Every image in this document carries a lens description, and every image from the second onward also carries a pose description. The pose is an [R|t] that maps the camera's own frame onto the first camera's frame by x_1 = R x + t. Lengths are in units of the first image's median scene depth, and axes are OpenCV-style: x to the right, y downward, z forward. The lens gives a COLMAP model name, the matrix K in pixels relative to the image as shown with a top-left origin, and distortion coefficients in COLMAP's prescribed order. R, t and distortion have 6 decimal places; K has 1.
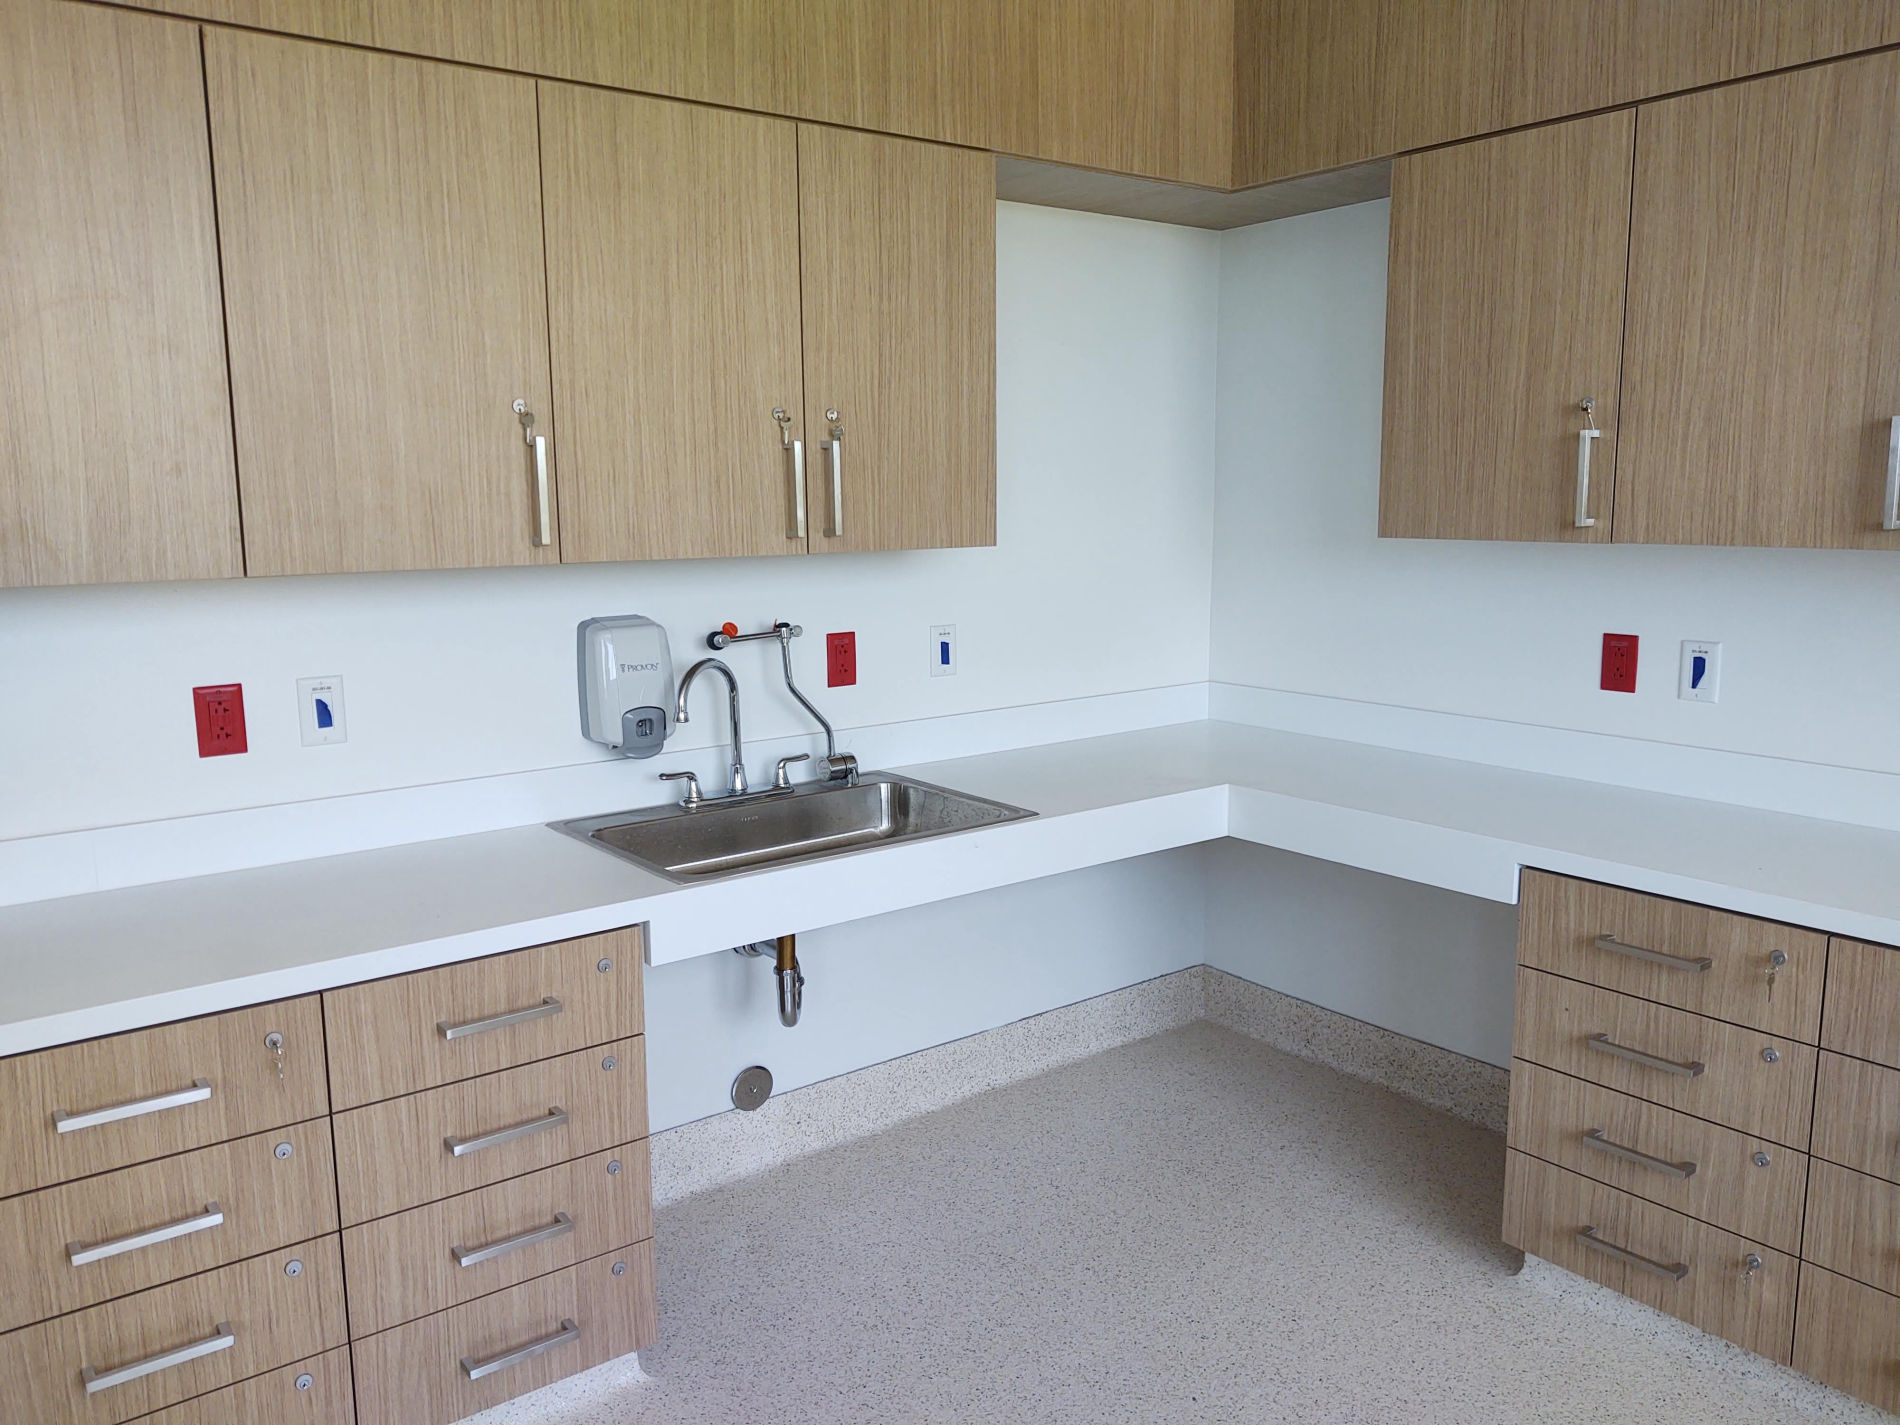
lens RADIAL K [[1439.6, 0, 941.6], [0, 1439.6, 713.1], [0, 0, 1]] dist [0.024176, -0.049154]
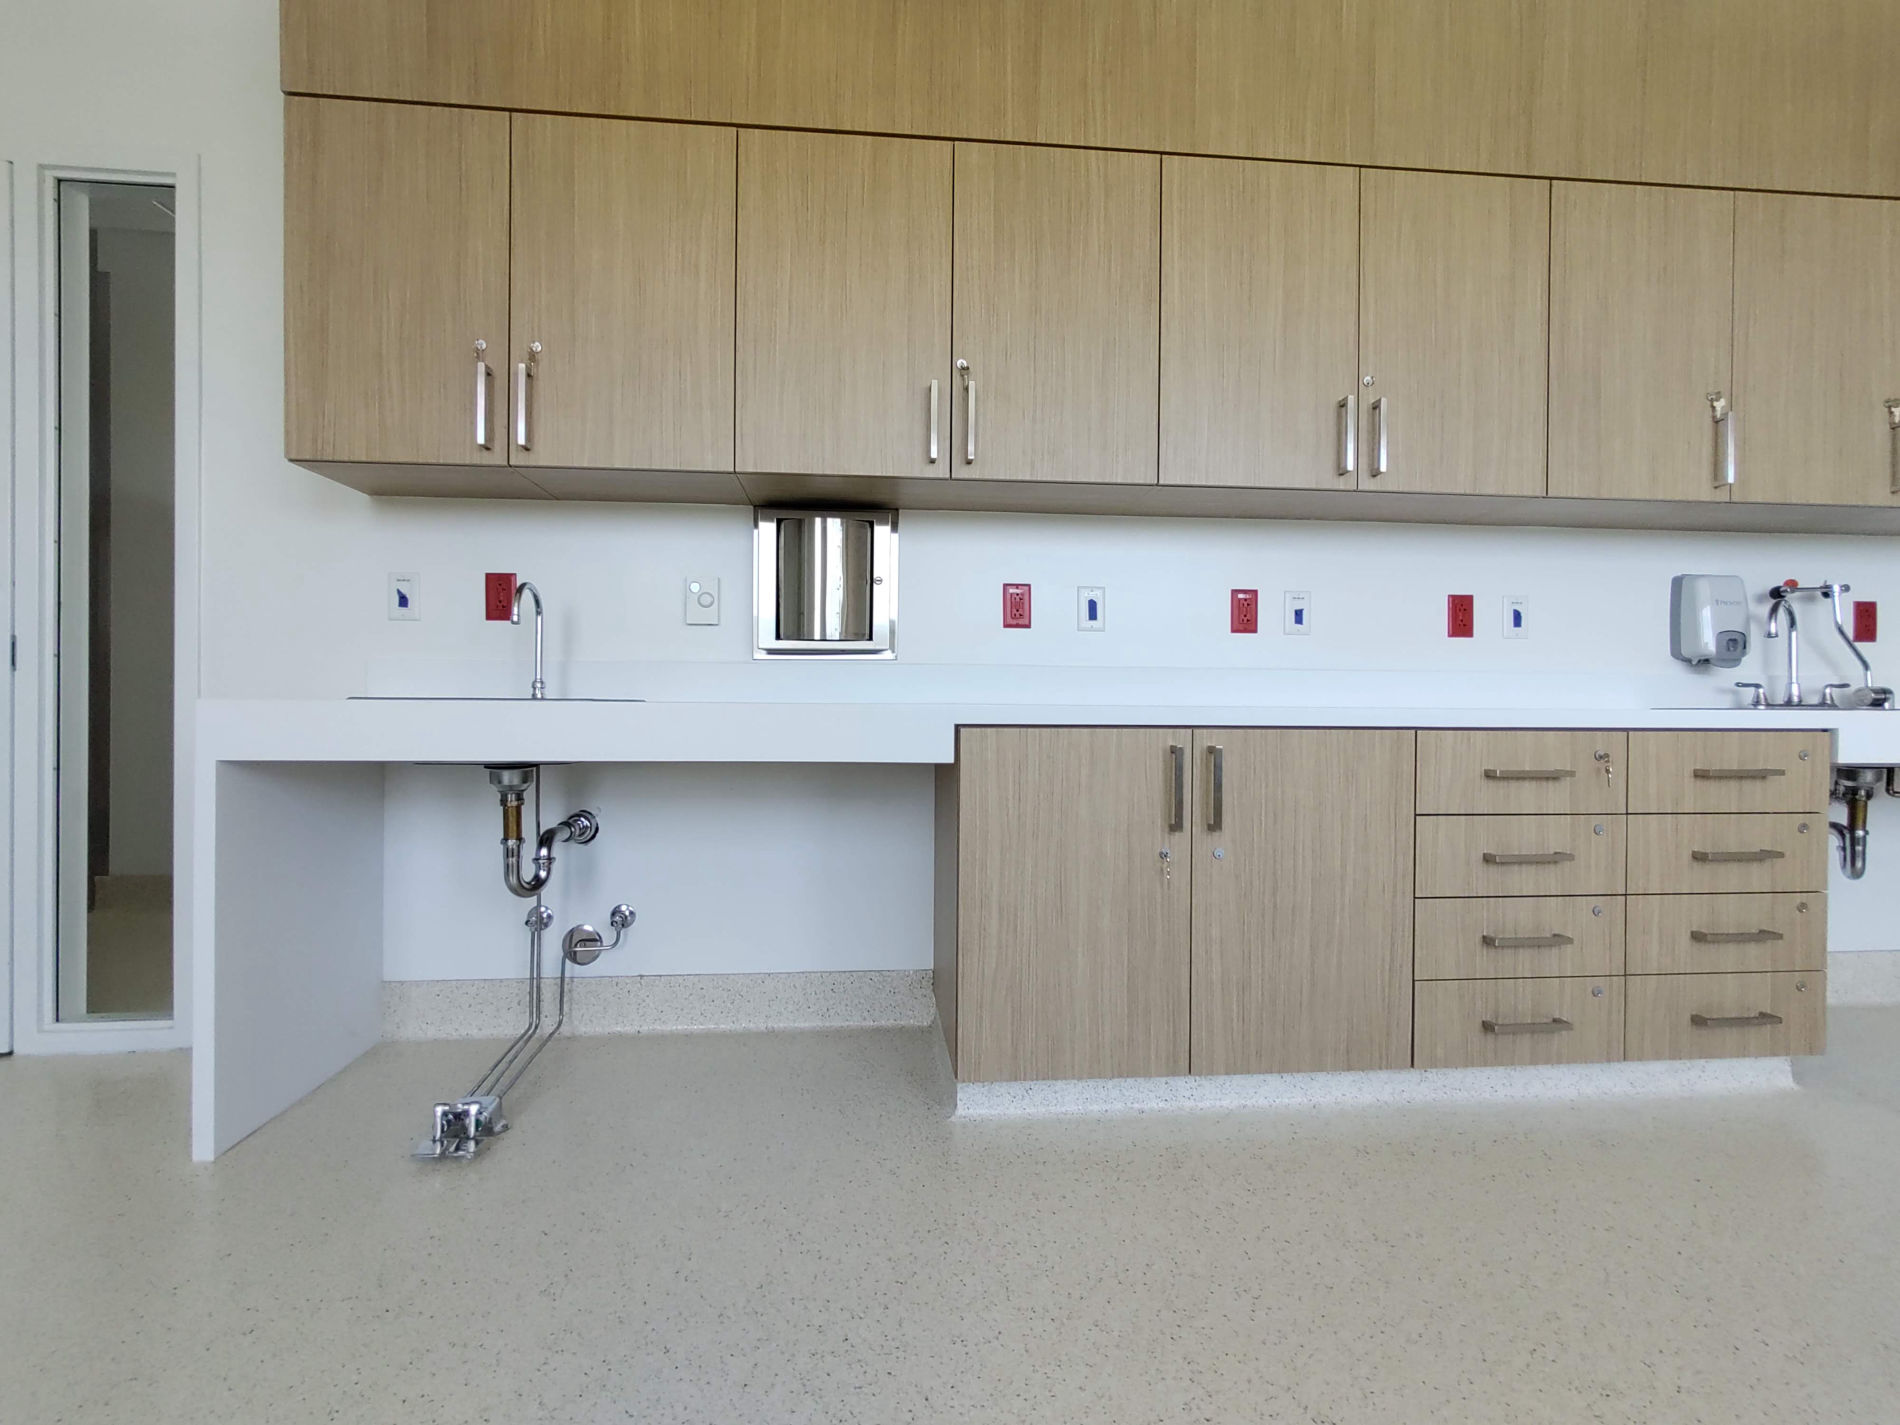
lens RADIAL K [[944.1, 0, 954.7], [0, 944.1, 711.4], [0, 0, 1]] dist [-0.004353, 0.002447]
pose [[0.847927, 0.018823, -0.529778, -0.391583], [-0.098396, 0.987592, -0.122396, 0.284500], [0.520901, 0.155911, 0.839258, -0.180939]]
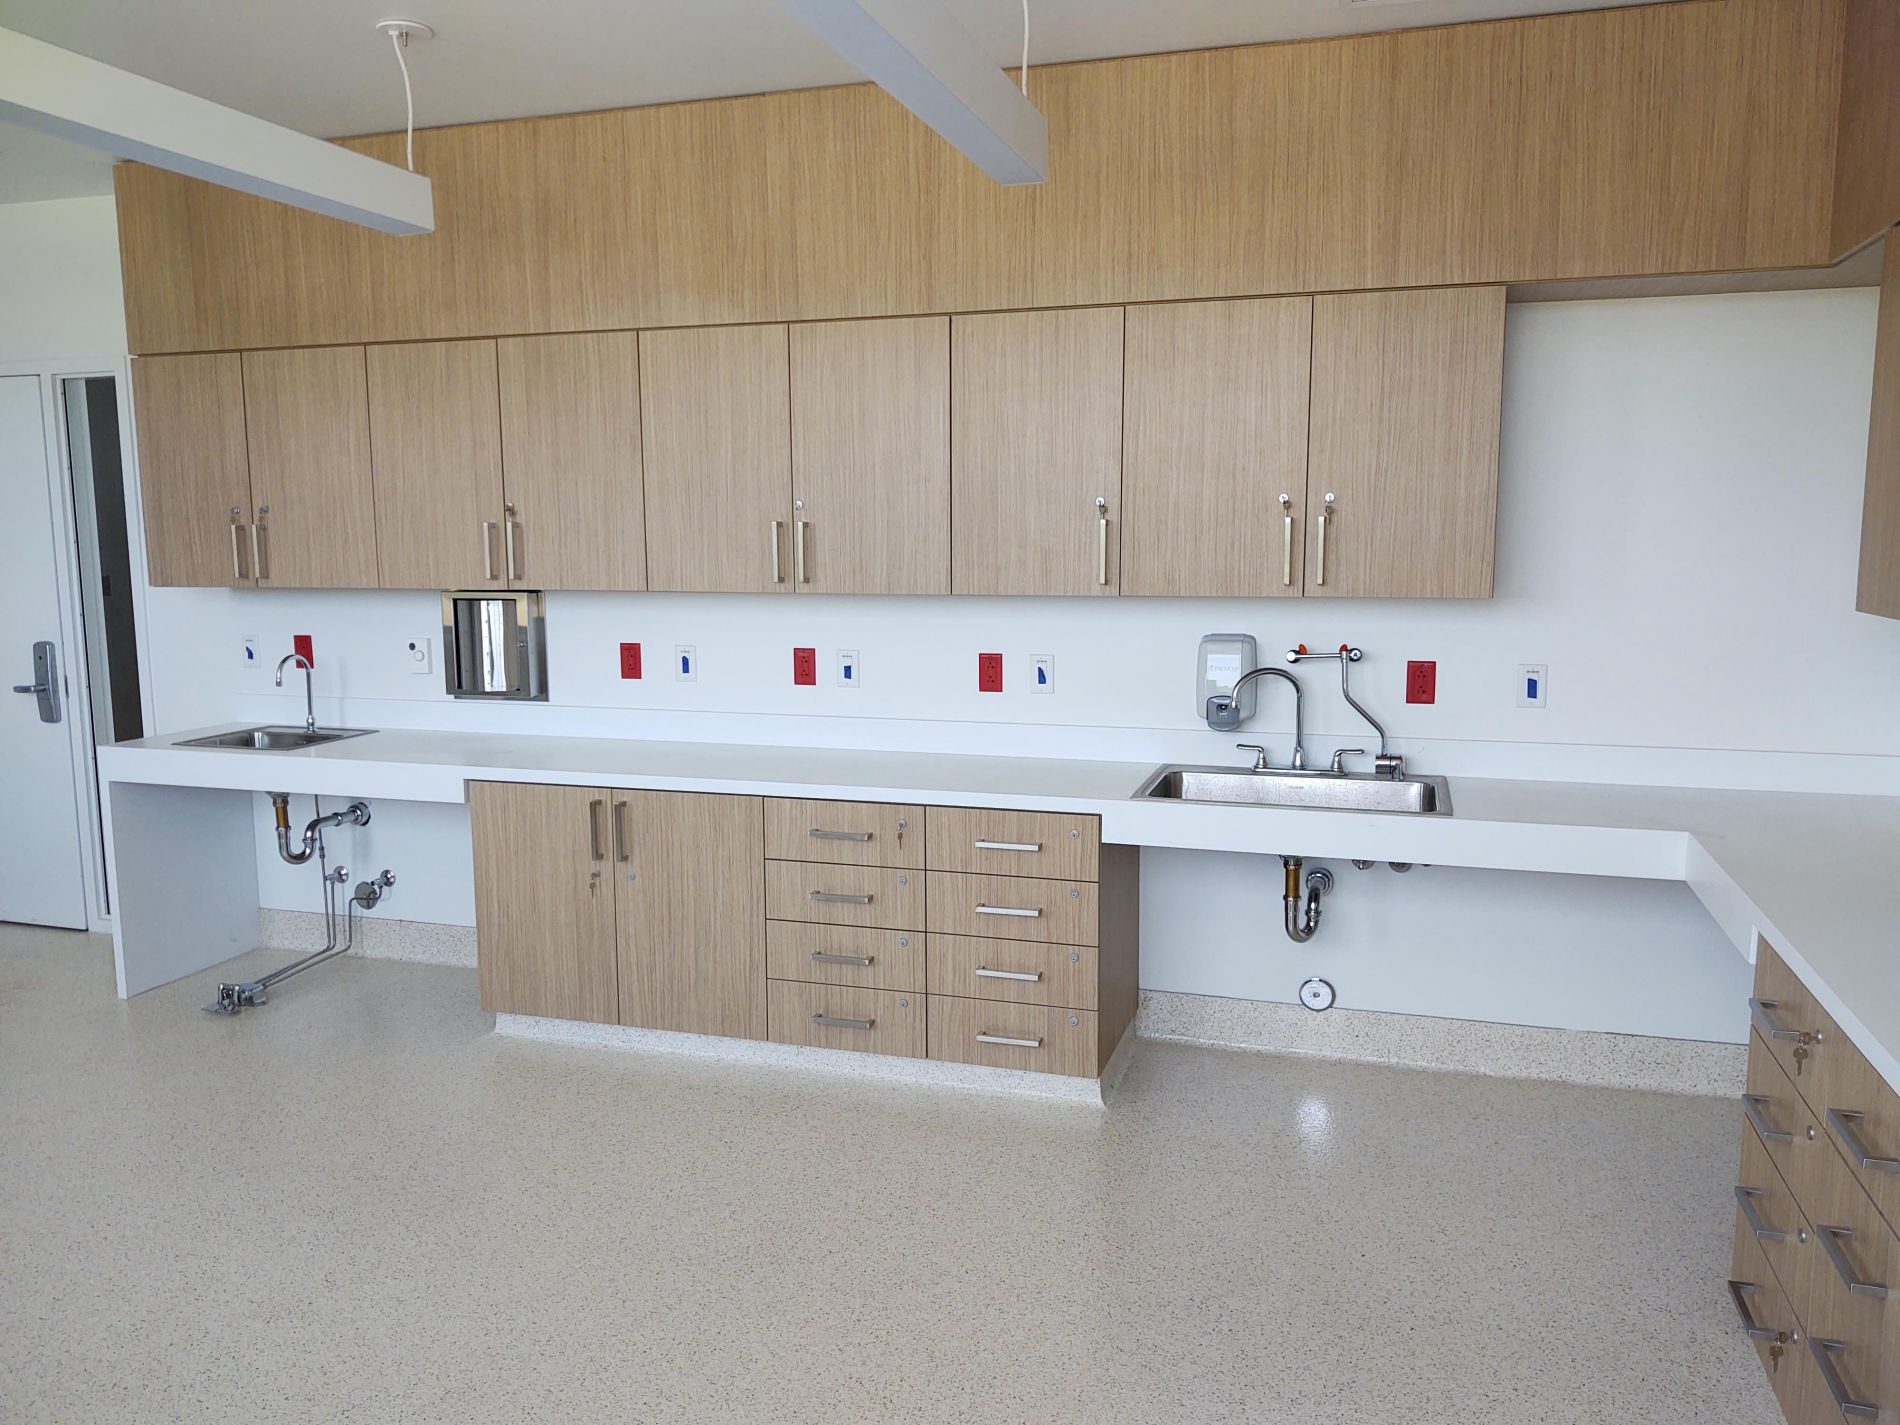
lens RADIAL K [[1421.6, 0, 934.4], [0, 1421.6, 719.3], [0, 0, 1]] dist [0.054751, -0.093921]
pose [[0.568929, 0.117409, -0.813963, 0.877598], [-0.127757, 0.990358, 0.053556, -0.021979], [0.812403, 0.073520, 0.578443, -0.089173]]
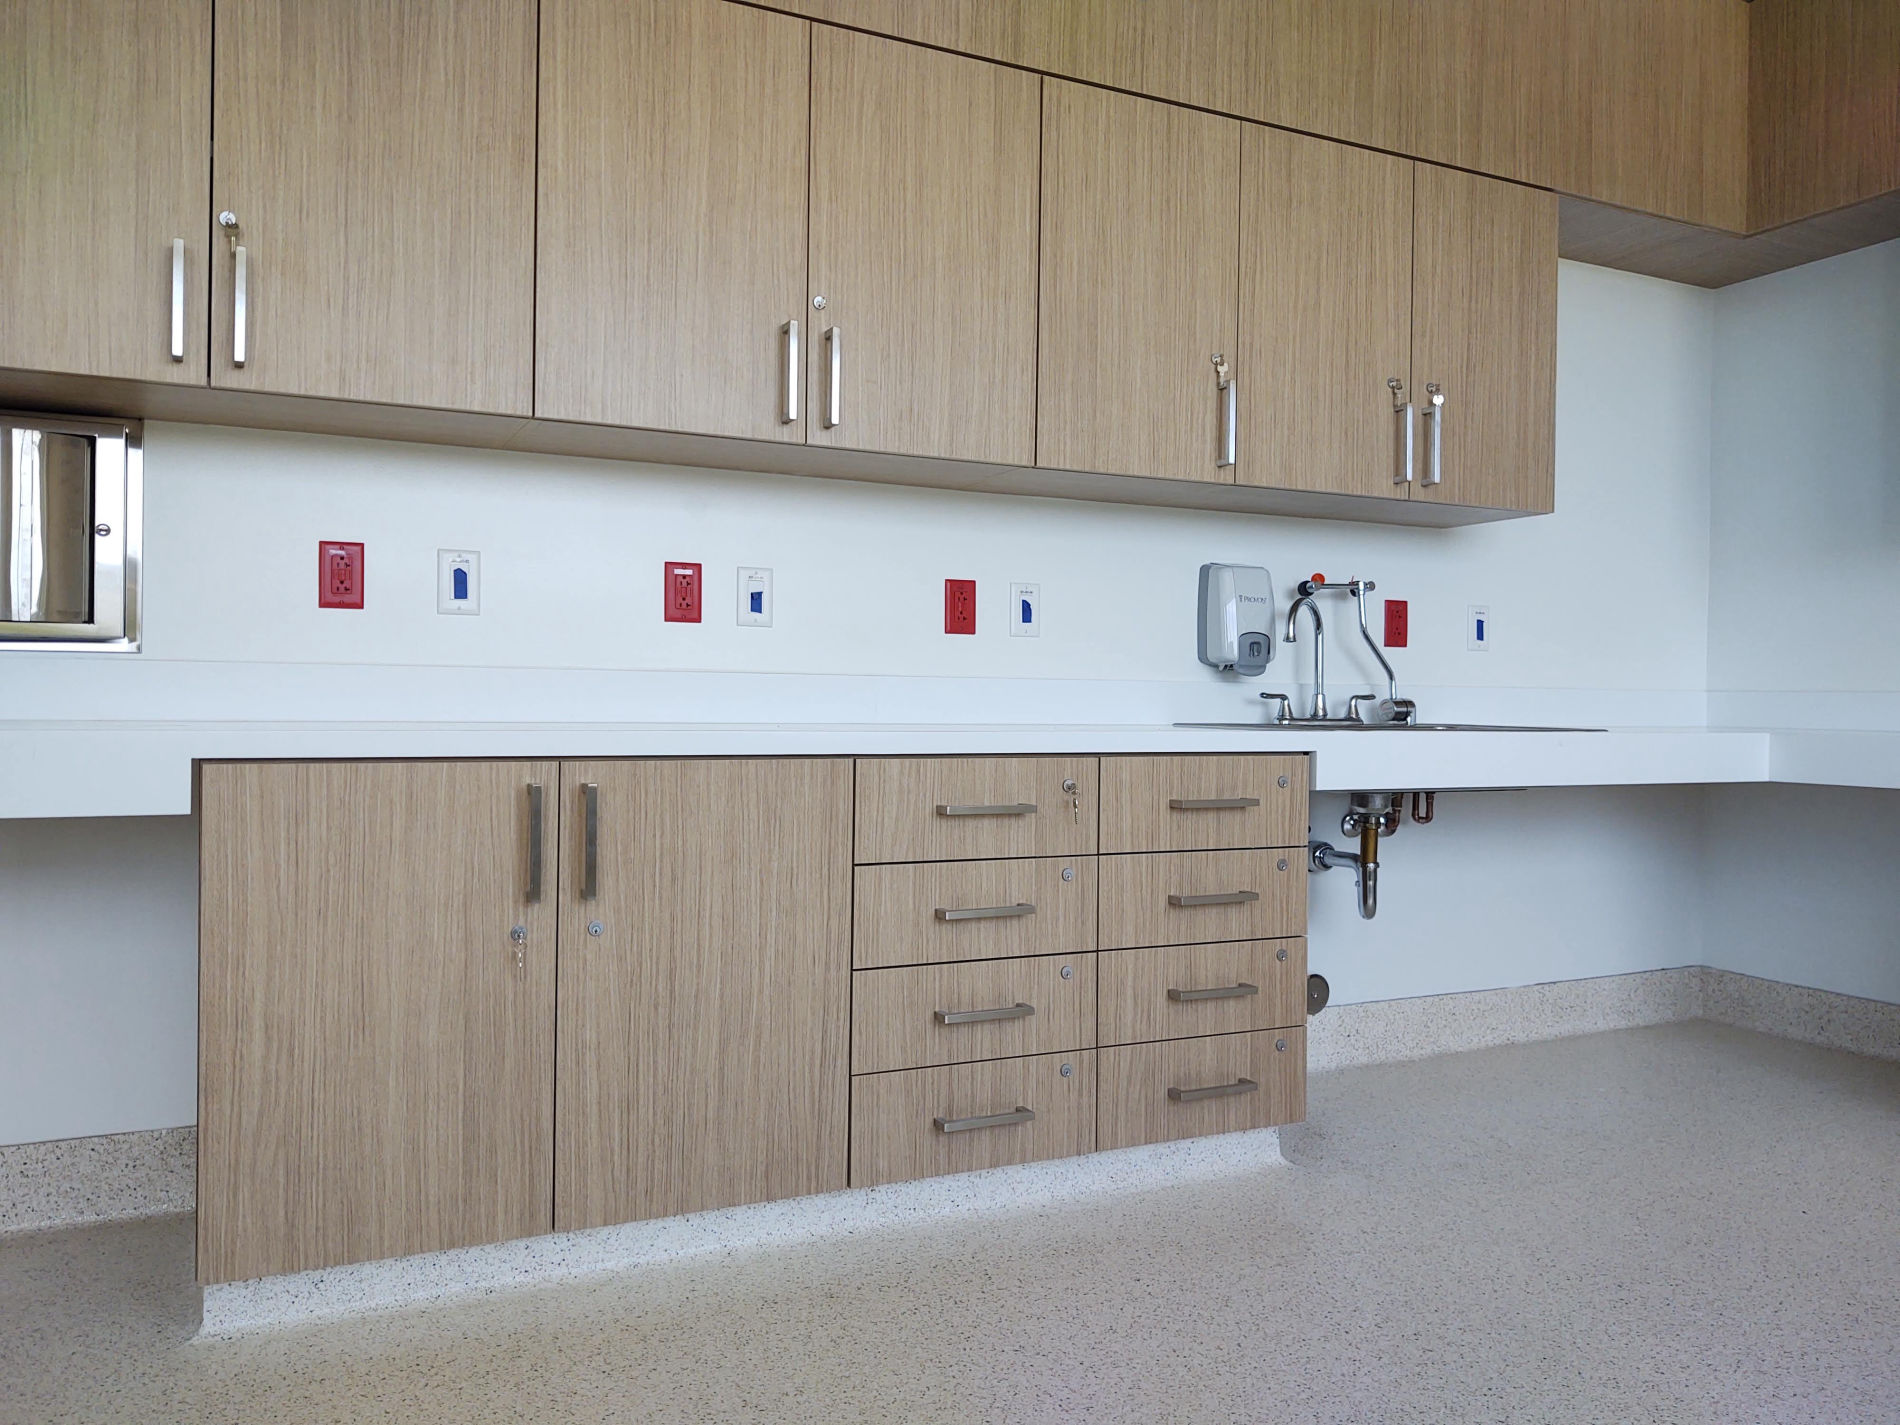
lens RADIAL K [[1433.9, 0, 938.1], [0, 1433.9, 706.3], [0, 0, 1]] dist [0.062230, -0.134389]
pose [[0.979681, 0.023519, -0.199180, -0.243681], [-0.053420, 0.987826, -0.146104, 0.267563], [0.193319, 0.153776, 0.969010, -0.229789]]
